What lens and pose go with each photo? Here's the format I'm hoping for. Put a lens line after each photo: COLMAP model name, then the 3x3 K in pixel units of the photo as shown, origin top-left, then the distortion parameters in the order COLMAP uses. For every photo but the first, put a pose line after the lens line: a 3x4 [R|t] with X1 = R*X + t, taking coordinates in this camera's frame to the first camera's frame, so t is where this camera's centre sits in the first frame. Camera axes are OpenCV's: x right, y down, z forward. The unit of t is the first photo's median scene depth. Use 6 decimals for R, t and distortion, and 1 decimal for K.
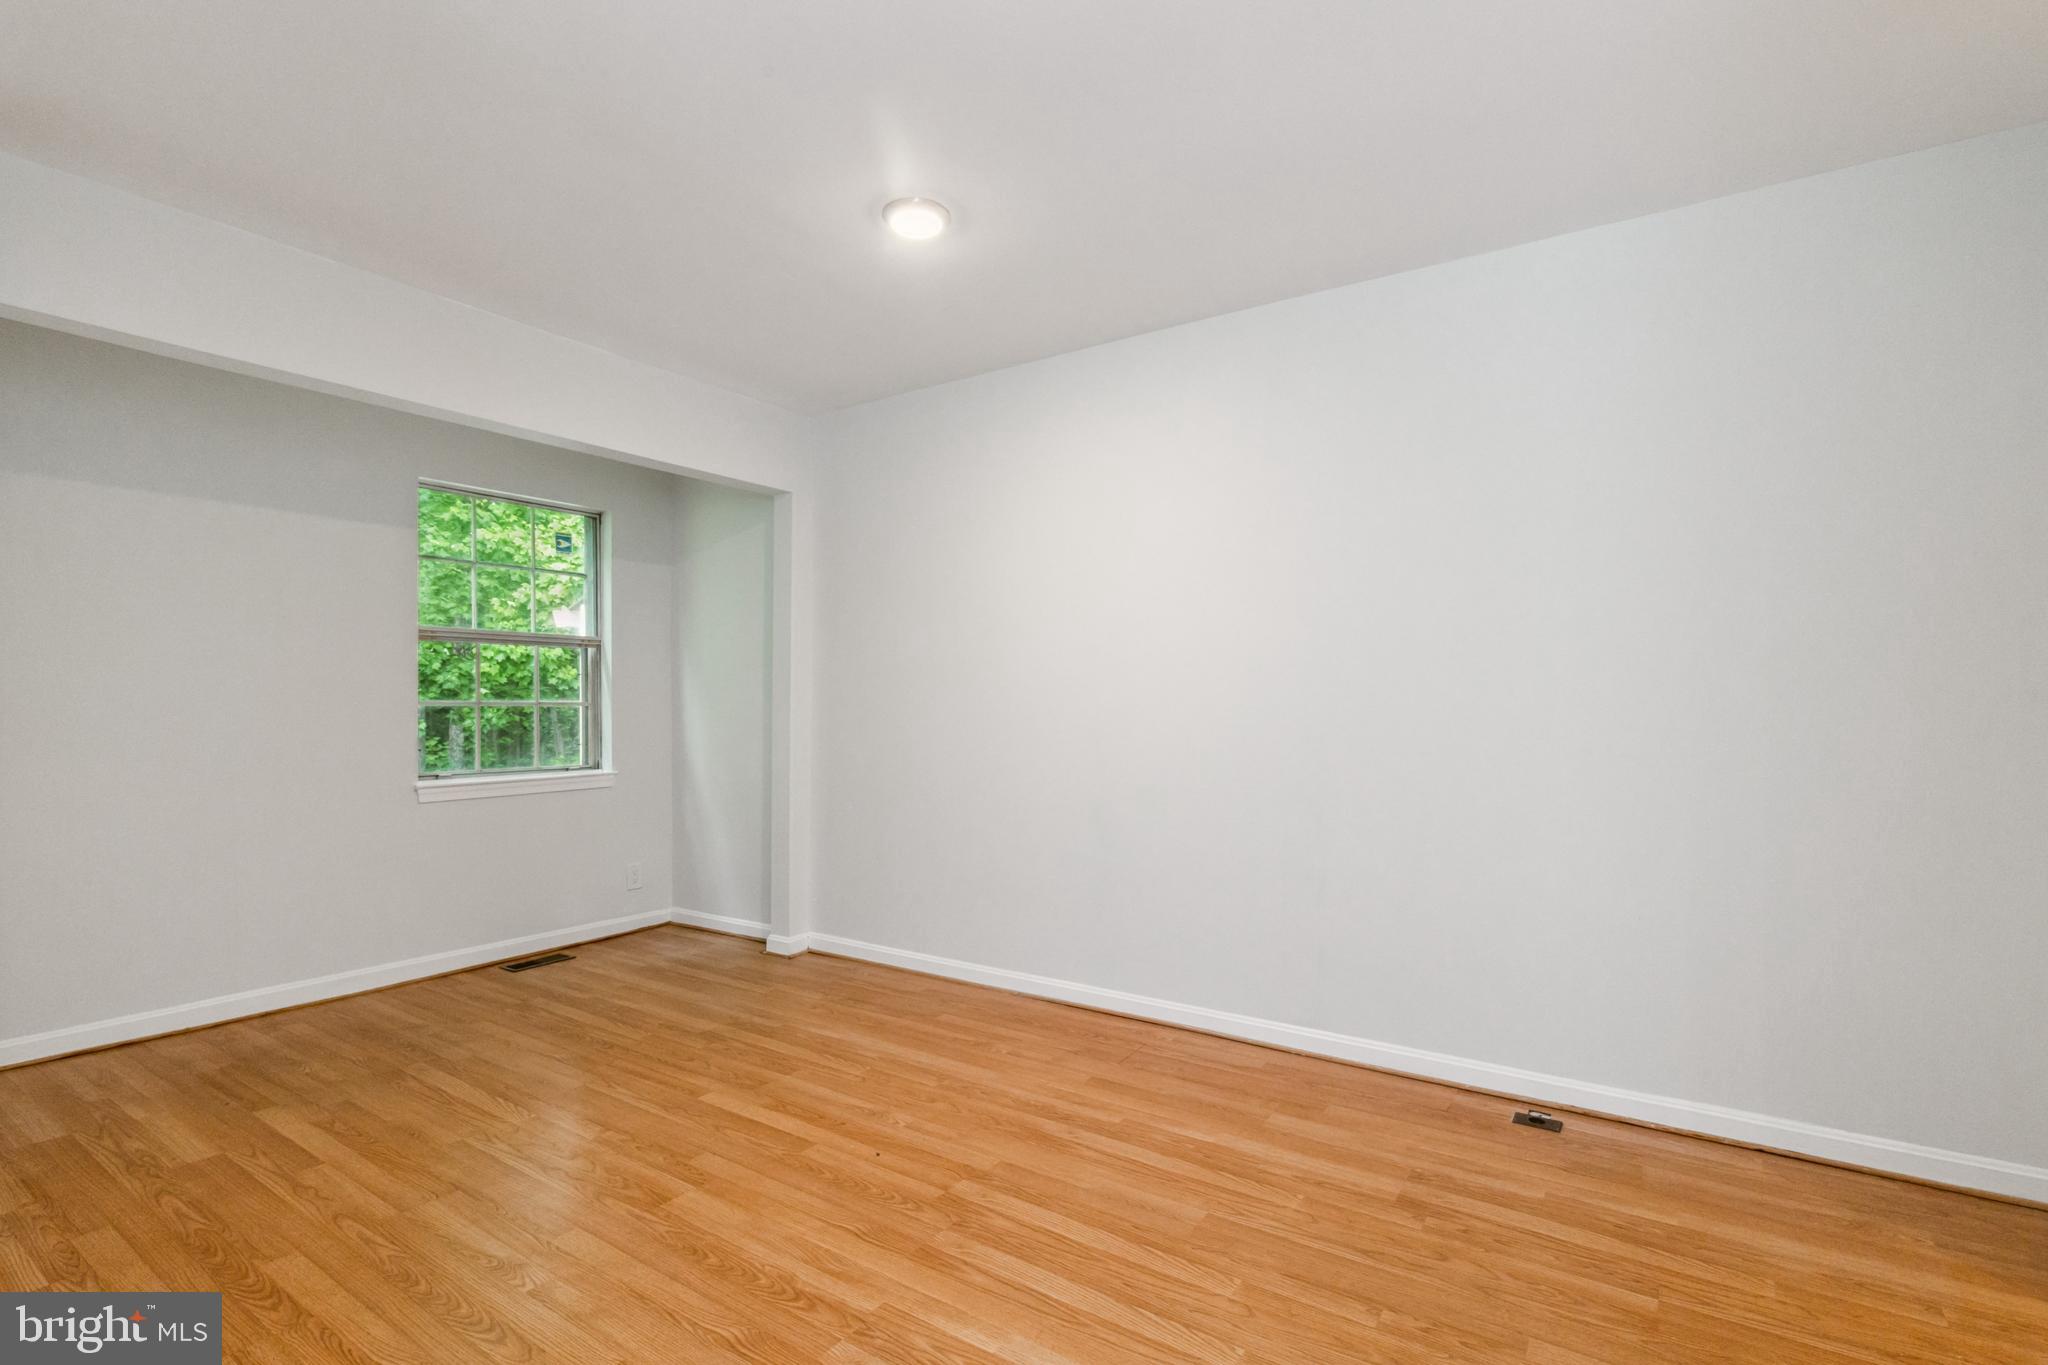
lens RADIAL K [[953.6, 0, 1030.2], [0, 953.6, 693.7], [0, 0, 1]] dist [0.001051, -0.000151]
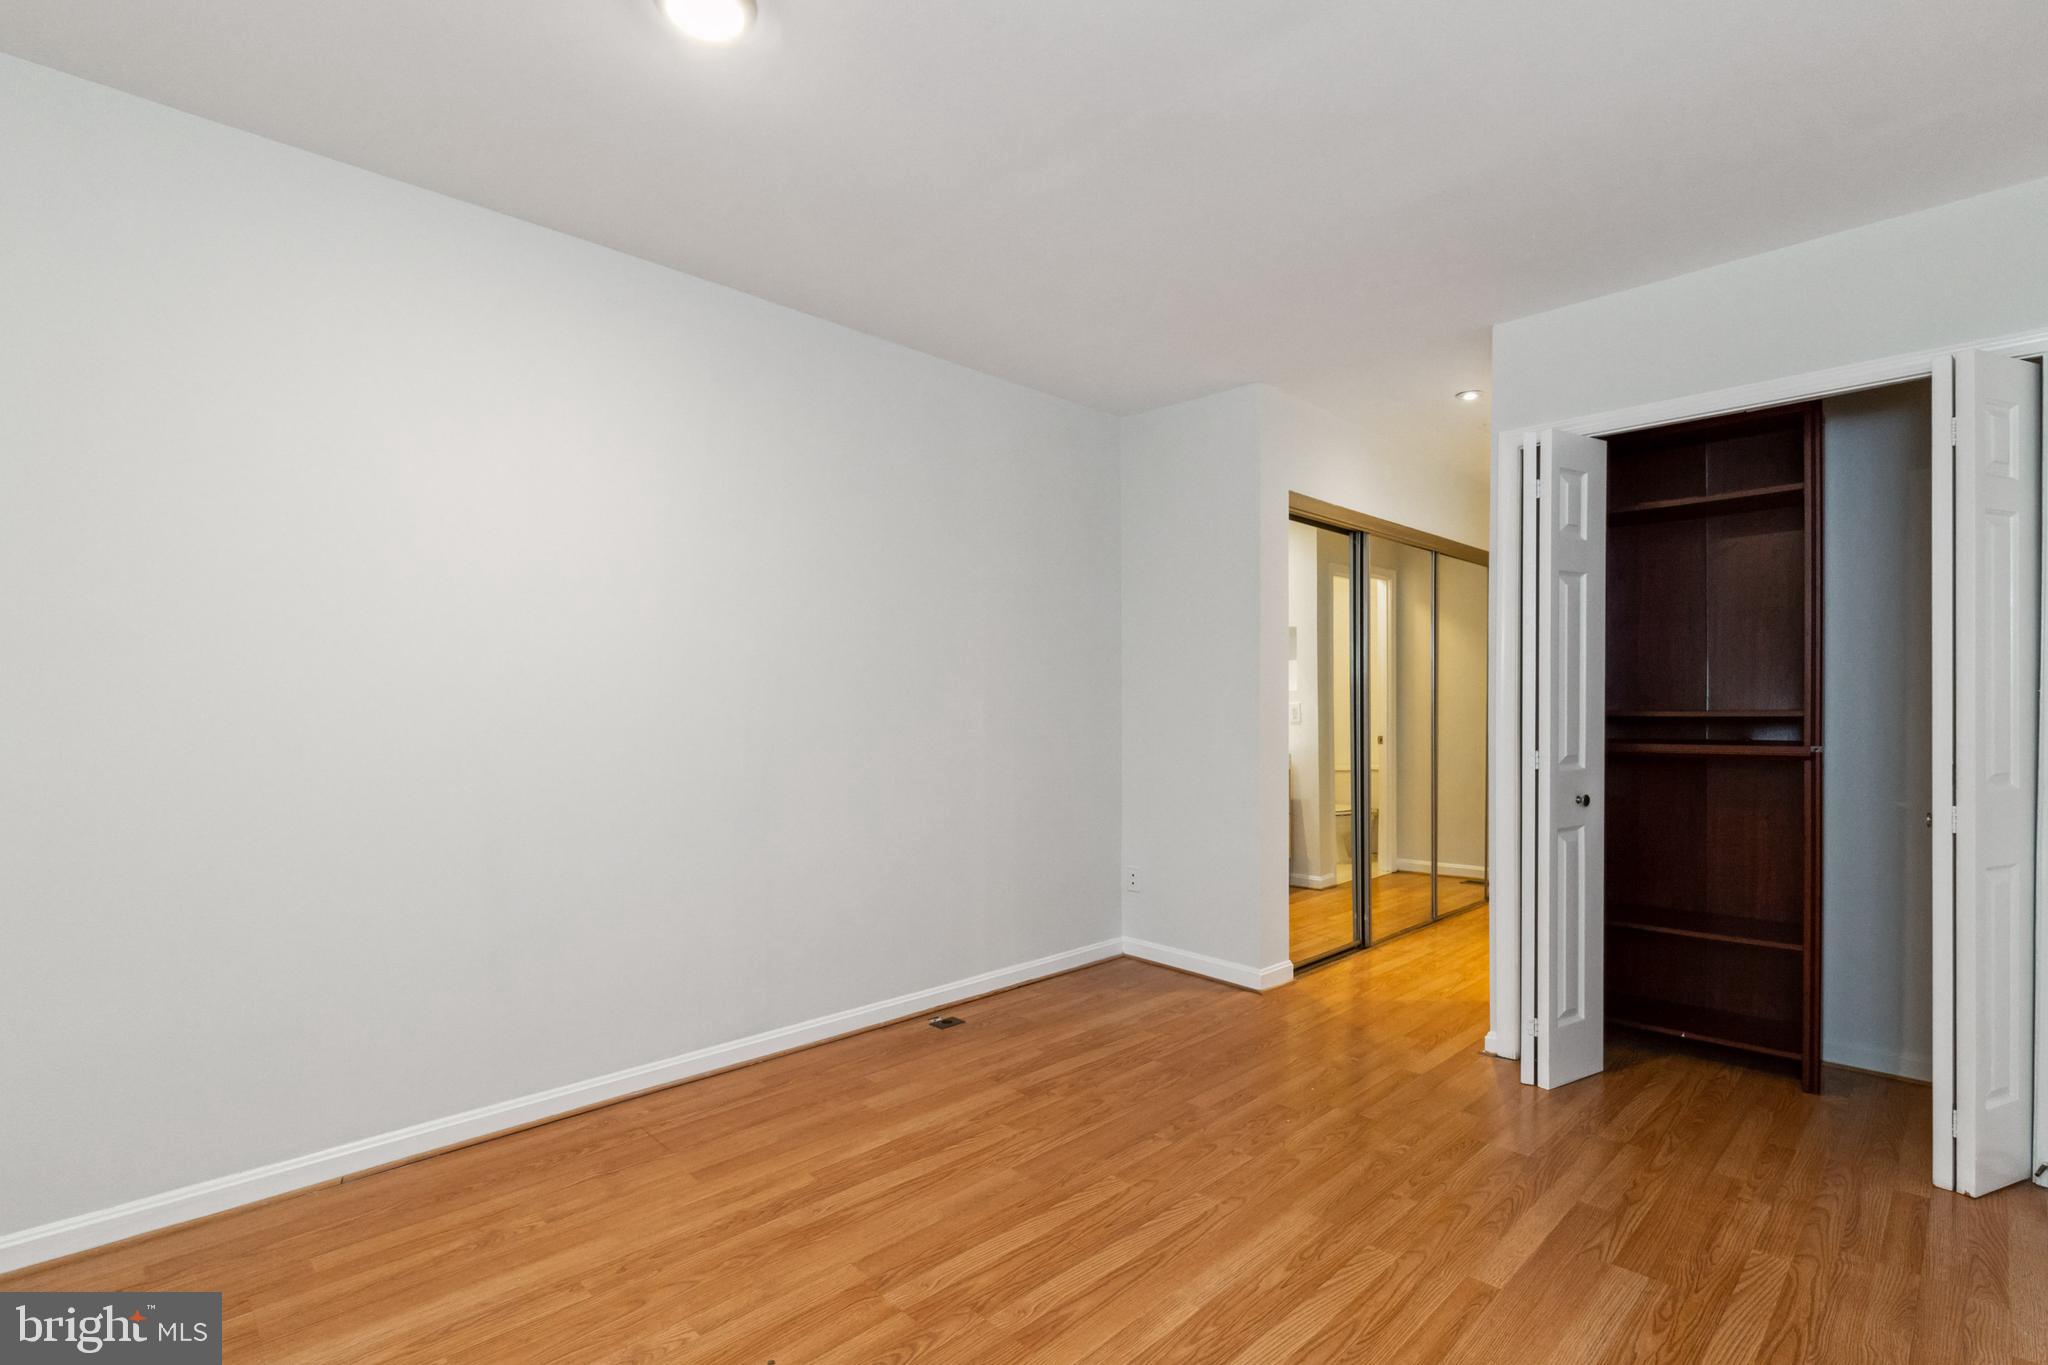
lens RADIAL K [[953.6, 0, 1029.9], [0, 953.6, 689.8], [0, 0, 1]] dist [0.001051, -0.000151]
pose [[0.204150, 0.012929, 0.978854, -0.787826], [-0.008227, 0.999900, -0.011491, 0.007531], [-0.978905, -0.005707, 0.204236, 0.674871]]
